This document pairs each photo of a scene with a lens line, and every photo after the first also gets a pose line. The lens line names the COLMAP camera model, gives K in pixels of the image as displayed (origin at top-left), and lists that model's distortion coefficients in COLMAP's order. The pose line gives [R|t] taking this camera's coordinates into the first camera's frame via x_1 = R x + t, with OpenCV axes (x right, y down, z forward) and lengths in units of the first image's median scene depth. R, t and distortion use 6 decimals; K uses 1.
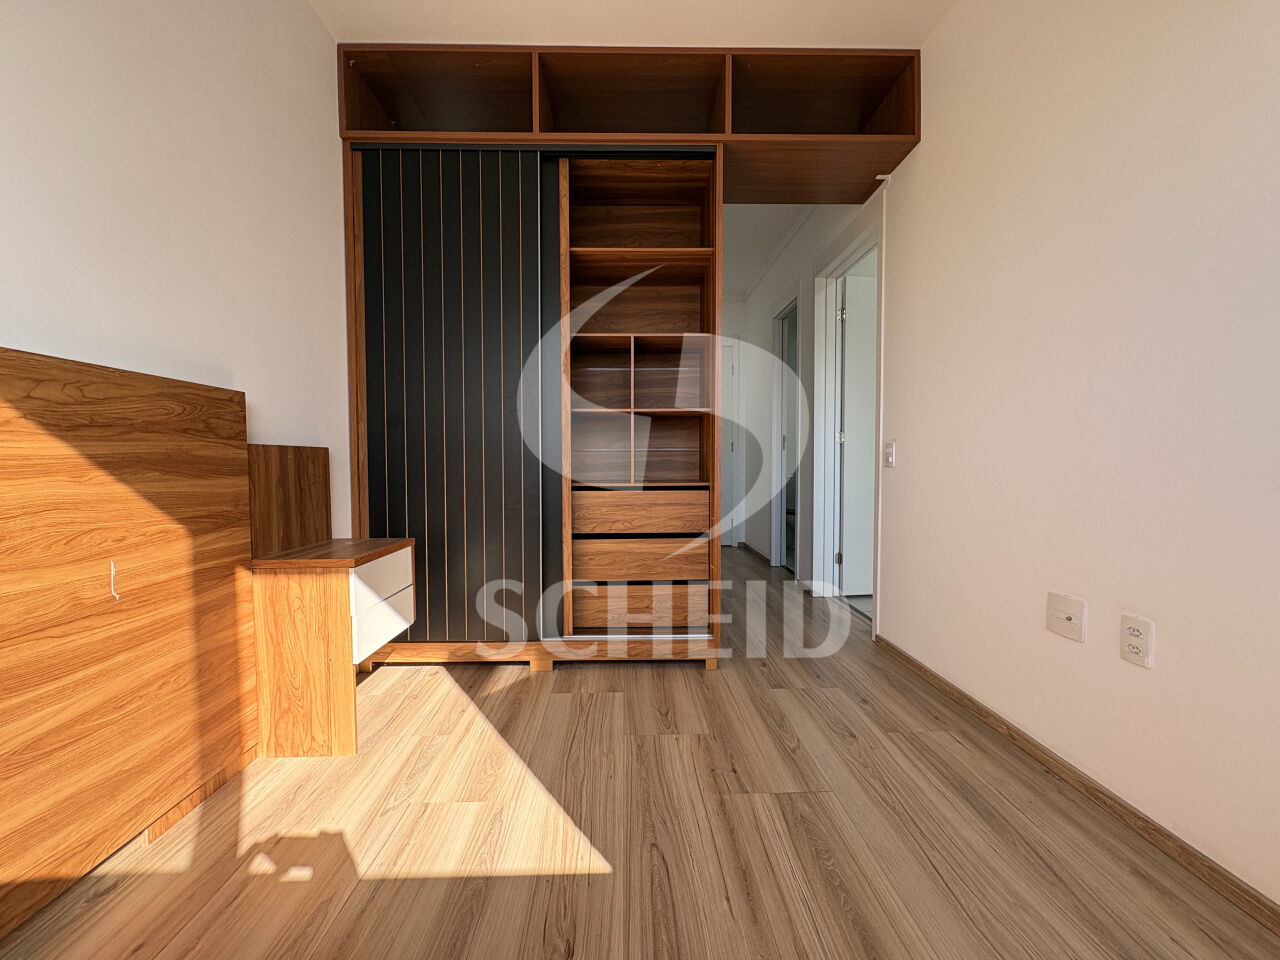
lens RADIAL K [[512.3, 0, 641.4], [0, 512.3, 481.3], [0, 0, 1]] dist [0.002747, -0.000954]
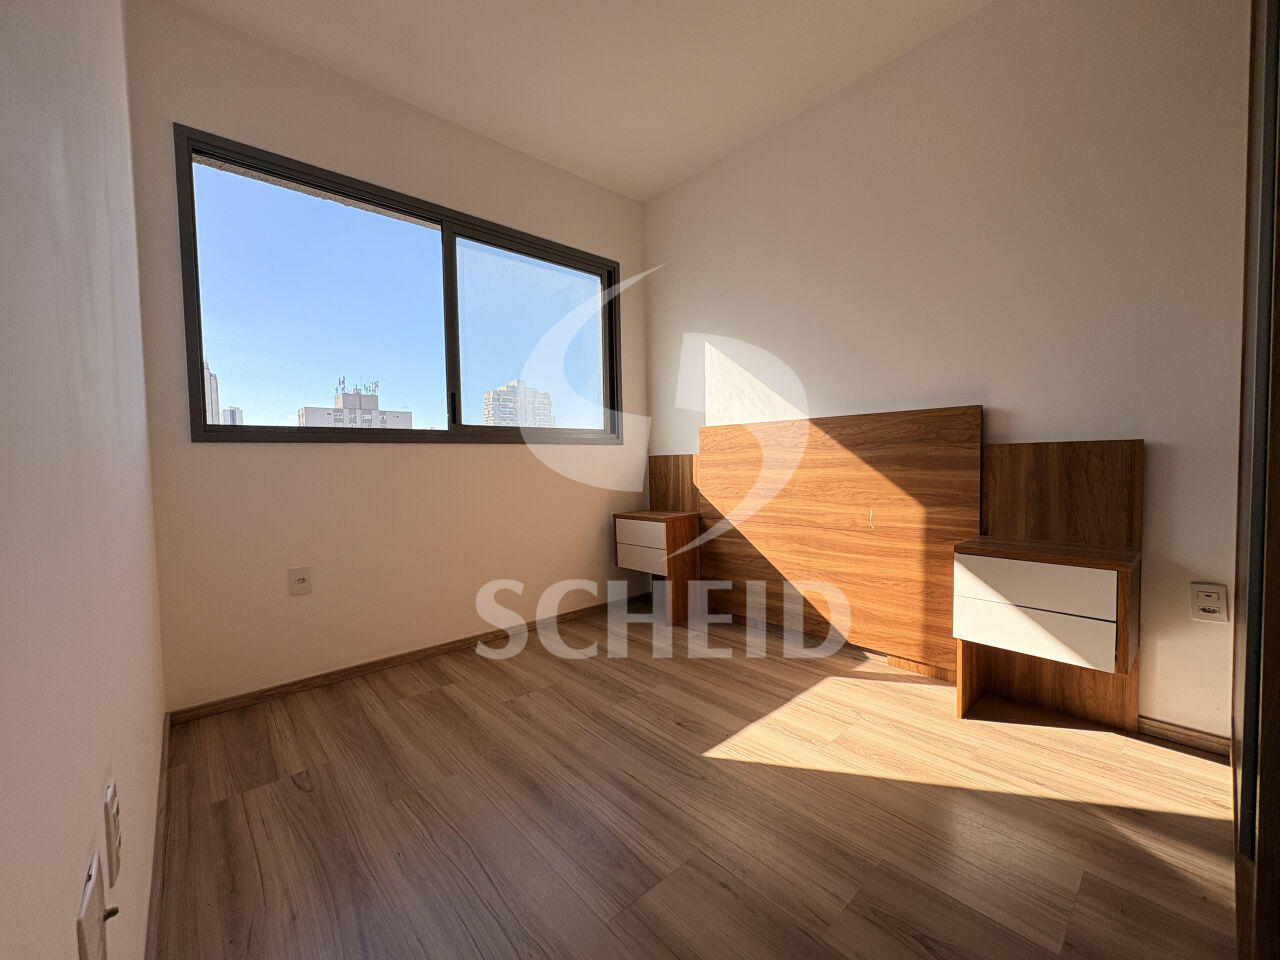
lens RADIAL K [[512.3, 0, 639.7], [0, 512.3, 481.6], [0, 0, 1]] dist [0.002747, -0.000954]
pose [[-0.766823, 0.048193, -0.640047, 0.785911], [0.001335, 0.997295, 0.073493, -0.083604], [0.641858, 0.055502, -0.764813, 1.579096]]
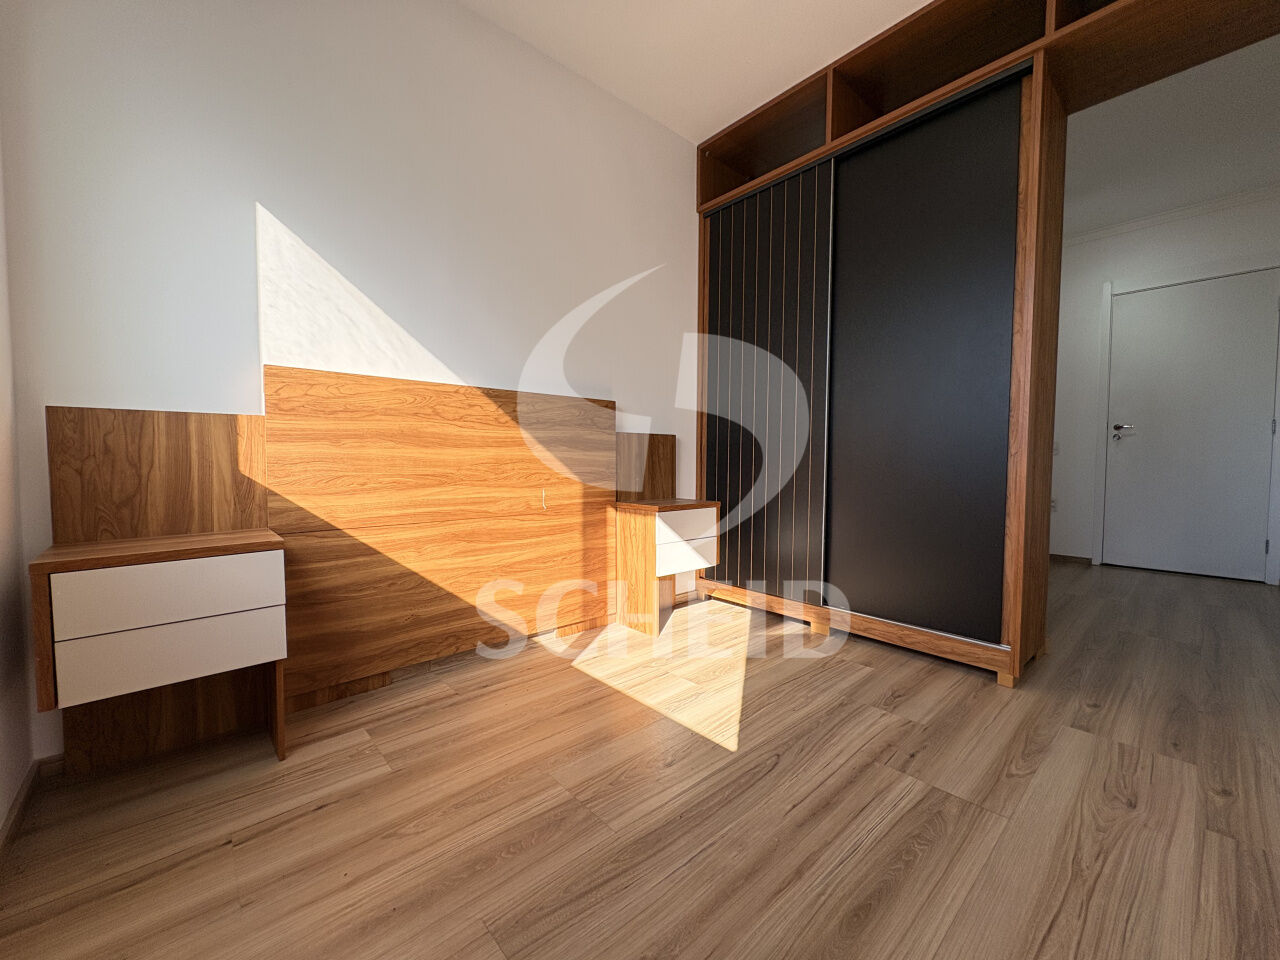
lens RADIAL K [[512.3, 0, 637.5], [0, 512.3, 480.9], [0, 0, 1]] dist [0.002747, -0.000954]
pose [[0.643806, 0.039424, -0.764173, 0.609822], [-0.034681, 0.999149, 0.022327, 0.050955], [0.764403, 0.012128, 0.644625, -0.020621]]
